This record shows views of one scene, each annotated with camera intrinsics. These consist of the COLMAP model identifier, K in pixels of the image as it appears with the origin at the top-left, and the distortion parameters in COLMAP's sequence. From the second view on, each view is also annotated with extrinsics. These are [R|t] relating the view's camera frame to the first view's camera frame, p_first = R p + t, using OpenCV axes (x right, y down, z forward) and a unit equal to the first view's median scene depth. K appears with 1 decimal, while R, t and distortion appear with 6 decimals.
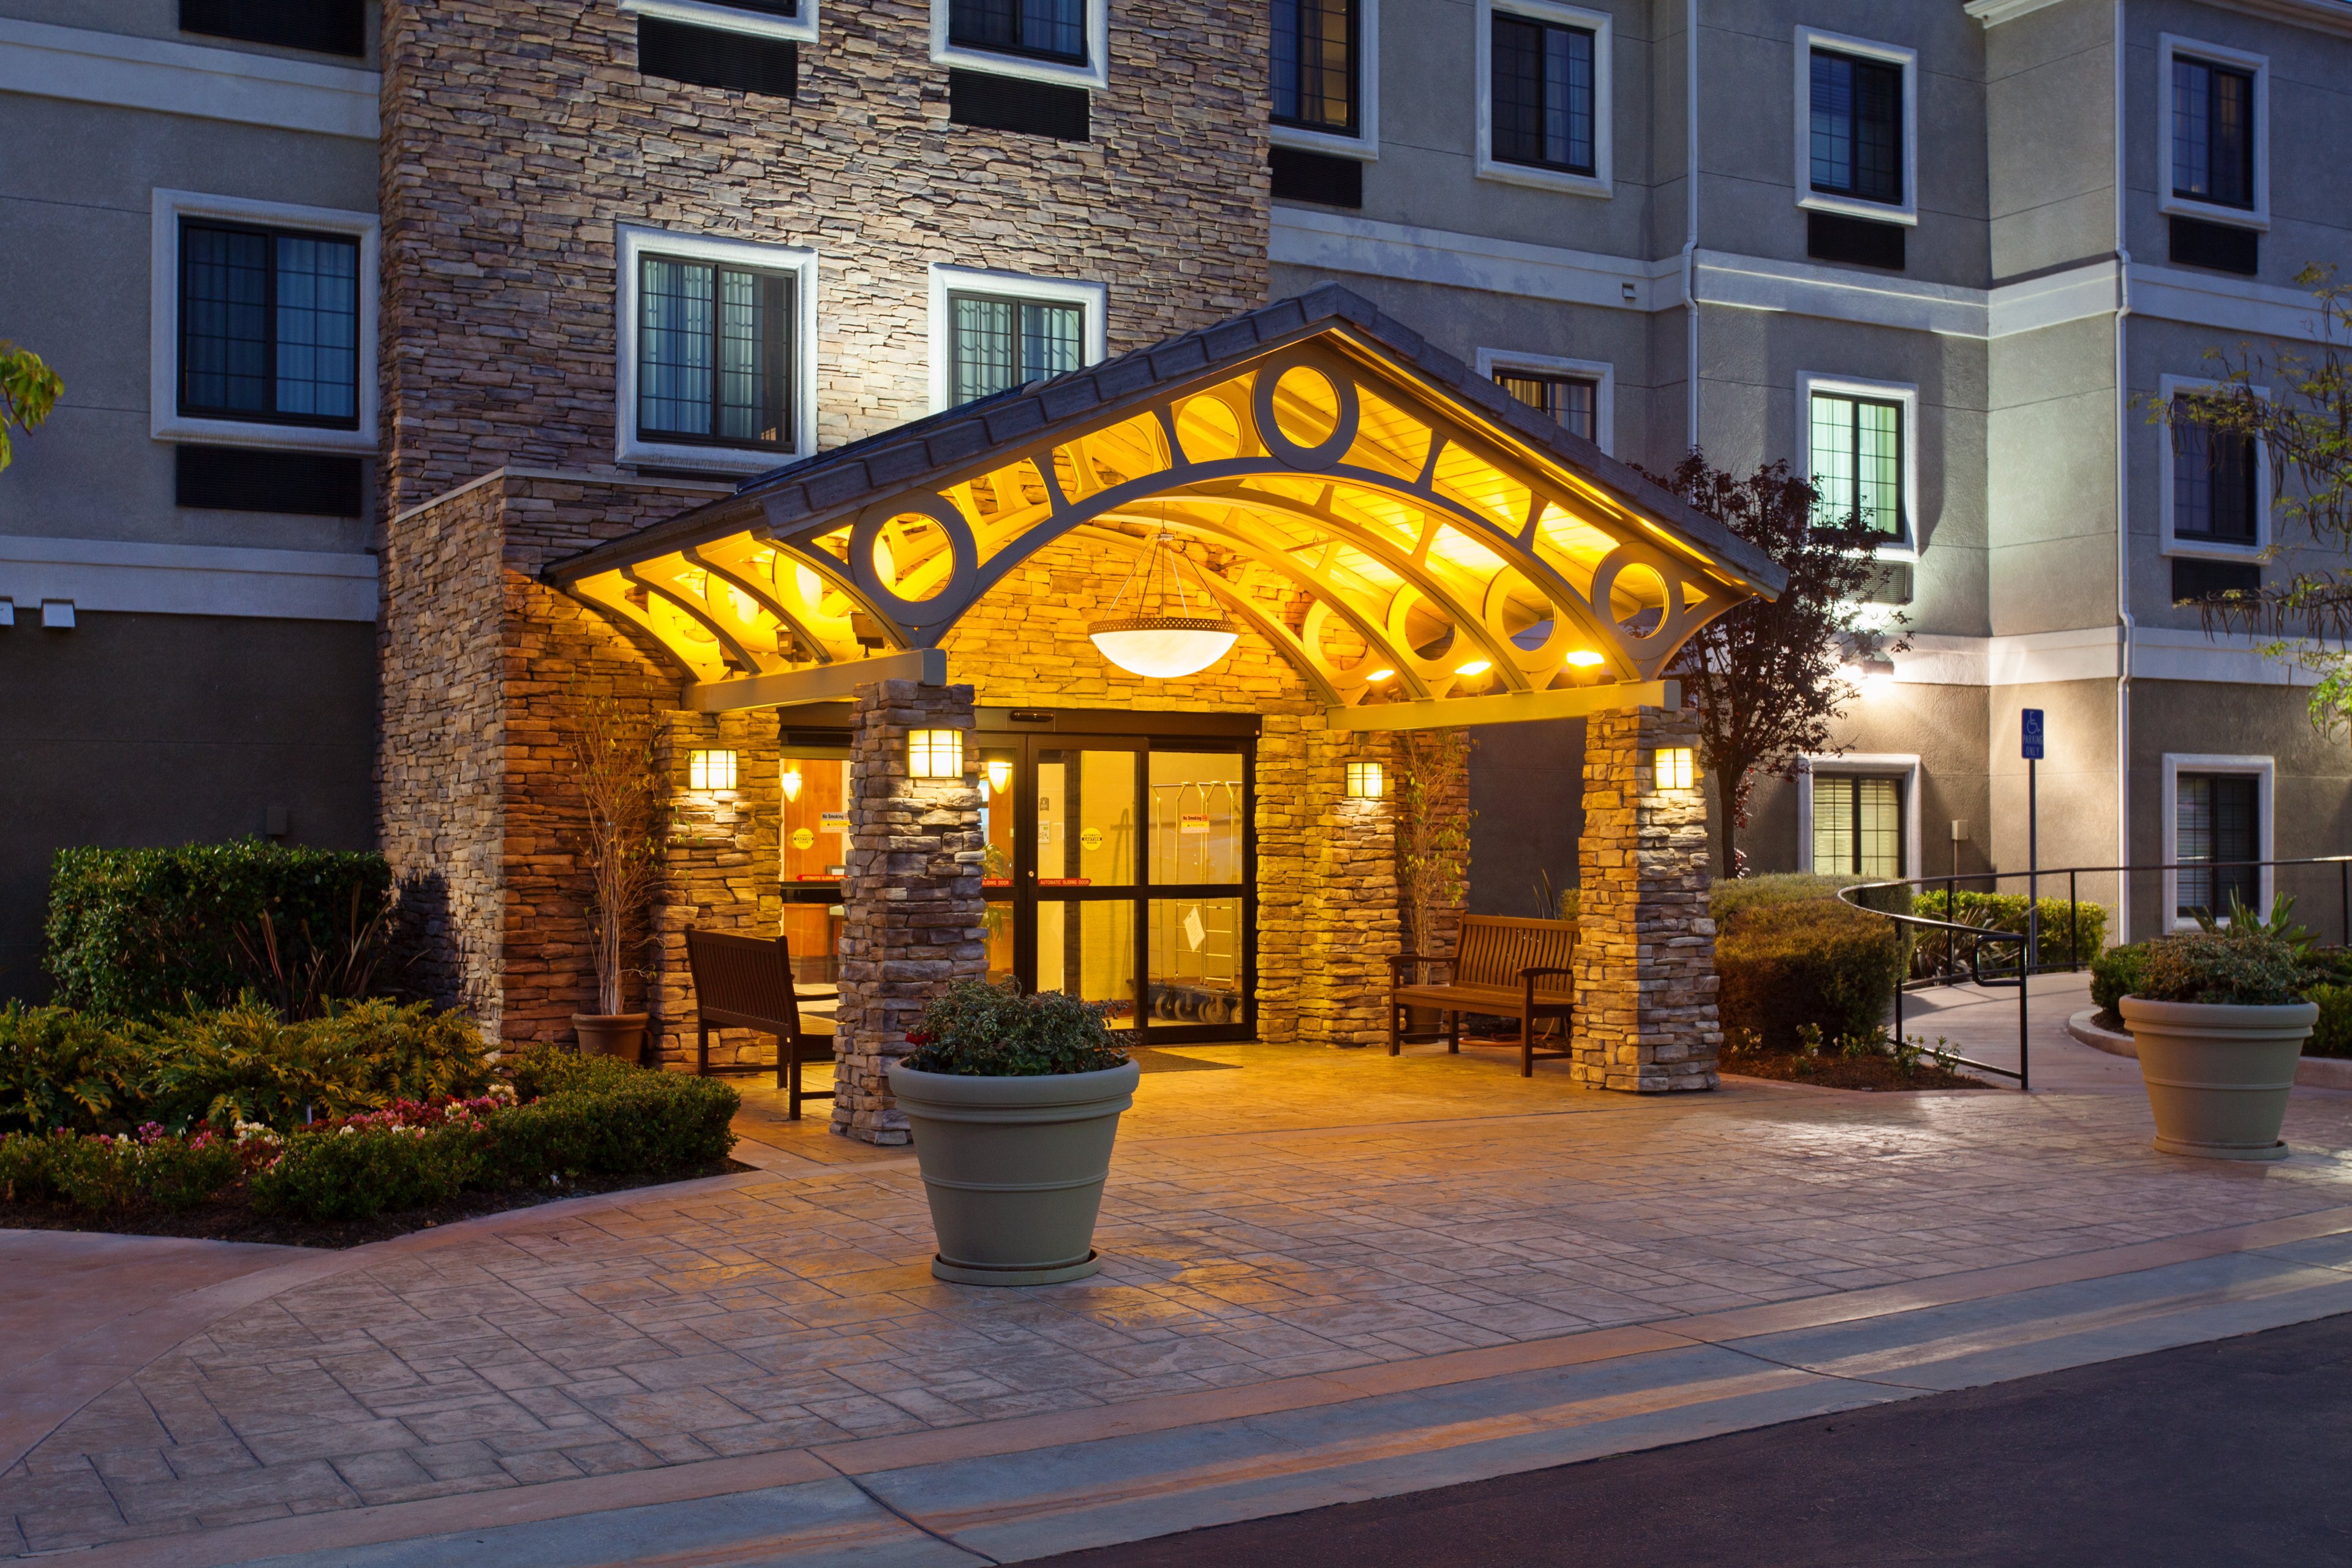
lens RADIAL K [[2683.9, 0, 1176.0], [0, 2683.9, 784.0], [0, 0, 1]] dist [0.025570, -0.001861]
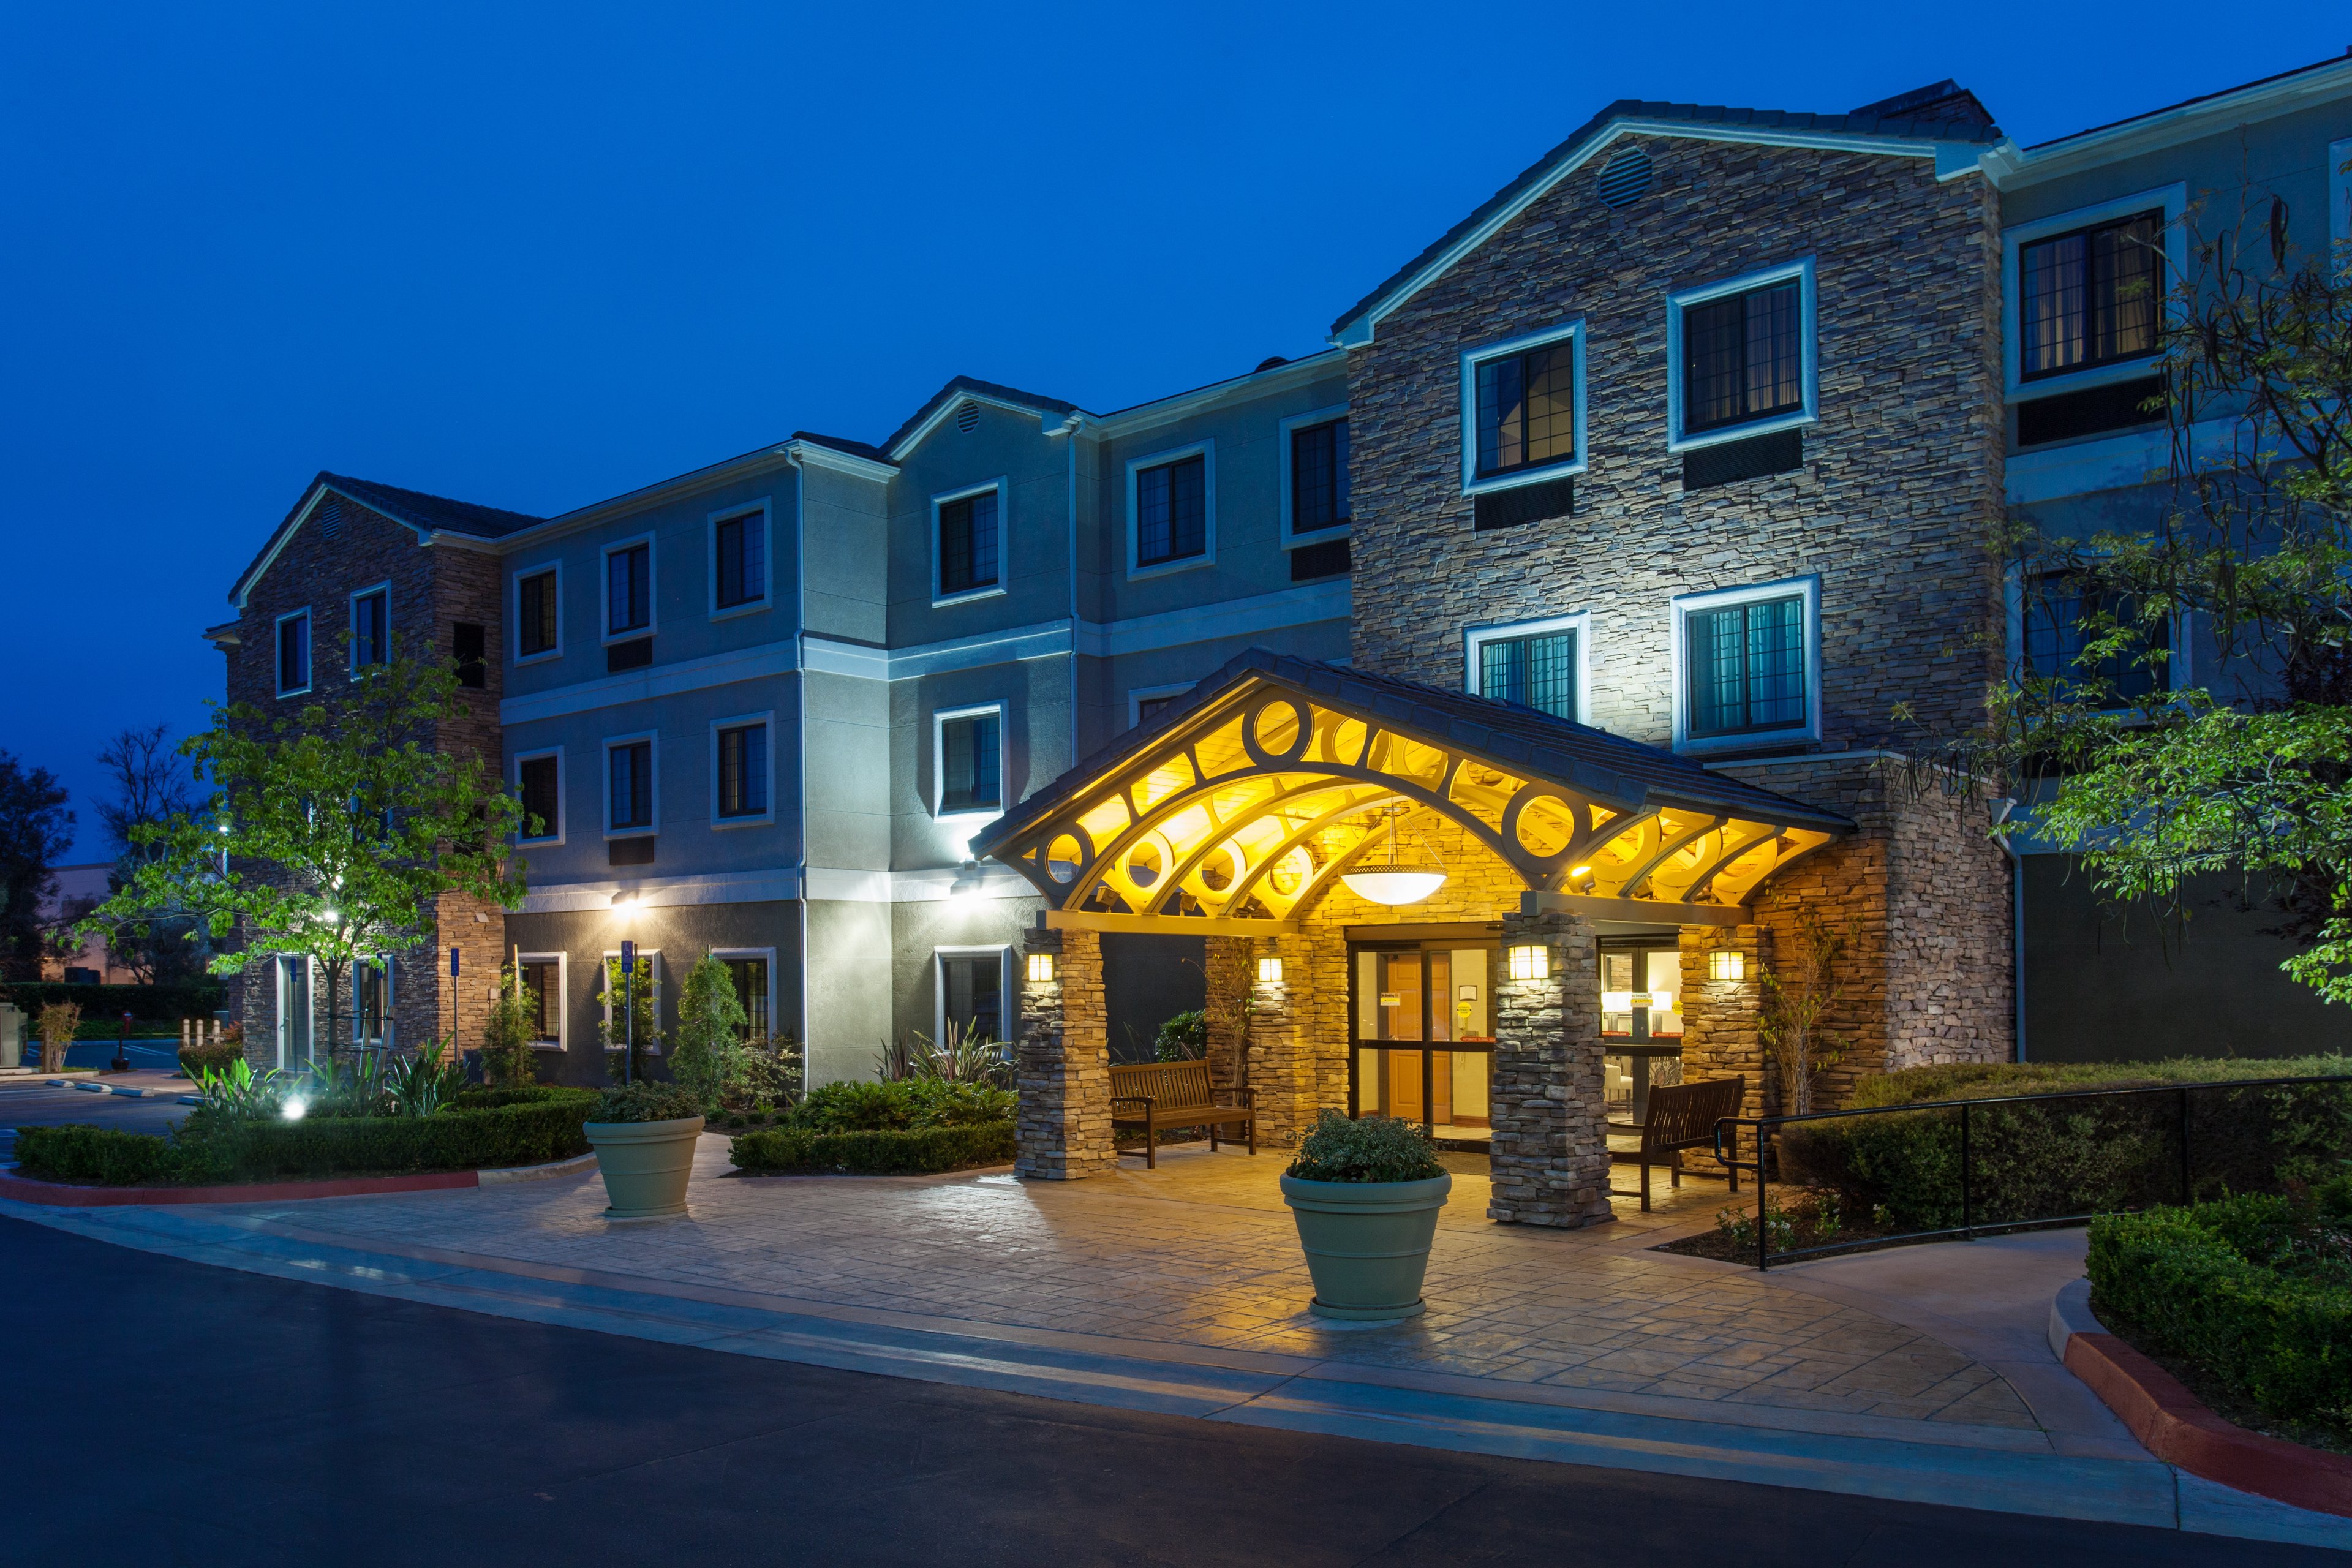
lens RADIAL K [[1740.6, 0, 1177.7], [0, 1740.6, 1007.6], [0, 0, 1]] dist [-0.011785, -0.001819]
pose [[0.316223, 0.011671, -0.948613, 0.718091], [0.022854, 0.999540, 0.019916, -0.003727], [0.948410, -0.027978, 0.315811, 0.481393]]
